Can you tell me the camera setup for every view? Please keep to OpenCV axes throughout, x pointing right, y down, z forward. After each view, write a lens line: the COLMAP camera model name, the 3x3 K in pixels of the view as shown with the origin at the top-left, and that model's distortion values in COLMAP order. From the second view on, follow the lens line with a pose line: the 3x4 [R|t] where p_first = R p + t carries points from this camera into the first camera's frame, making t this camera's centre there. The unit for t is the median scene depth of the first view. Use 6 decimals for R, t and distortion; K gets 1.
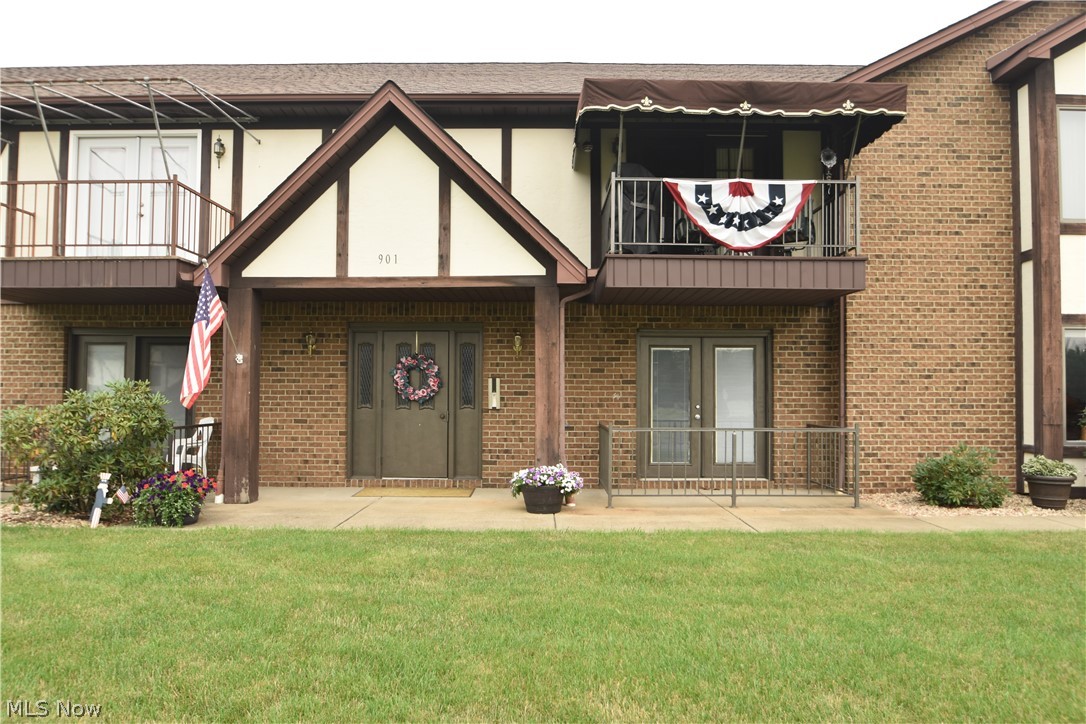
lens RADIAL K [[786.9, 0, 539.0], [0, 786.9, 368.8], [0, 0, 1]] dist [-0.043184, 0.008050]
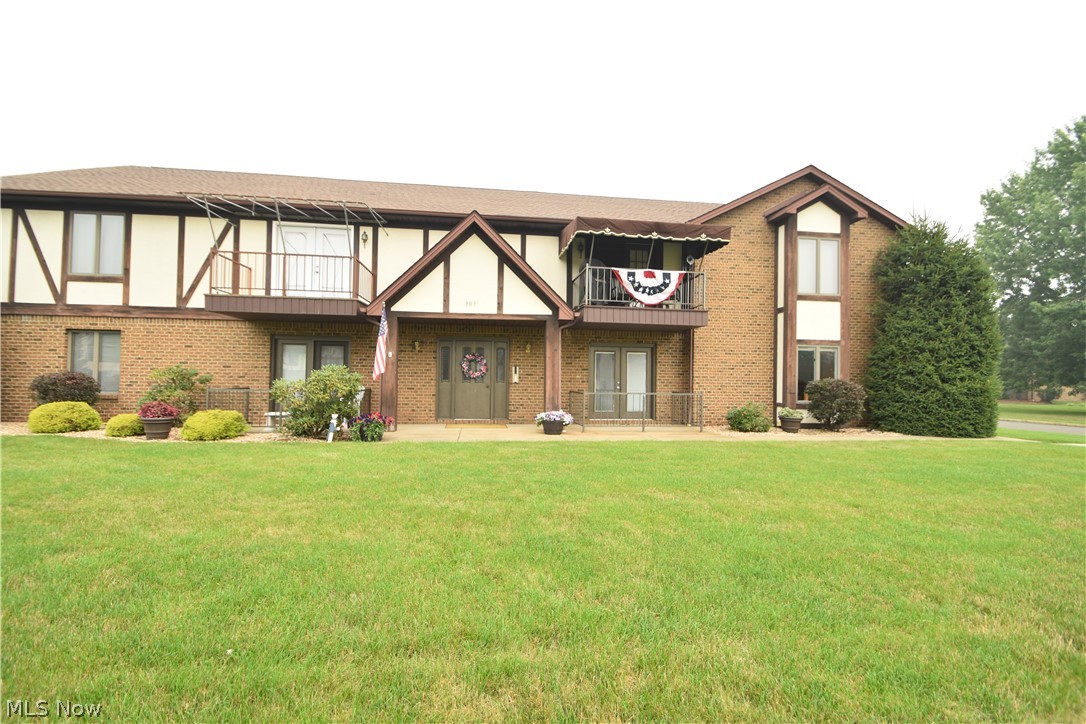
lens RADIAL K [[476.3, 0, 538.7], [0, 476.3, 367.9], [0, 0, 1]] dist [0.021272, -0.020839]
pose [[0.990901, 0.012859, 0.133980, -0.165068], [-0.014738, 0.999806, 0.013043, -0.000997], [-0.133786, -0.014899, 0.990898, -0.162690]]
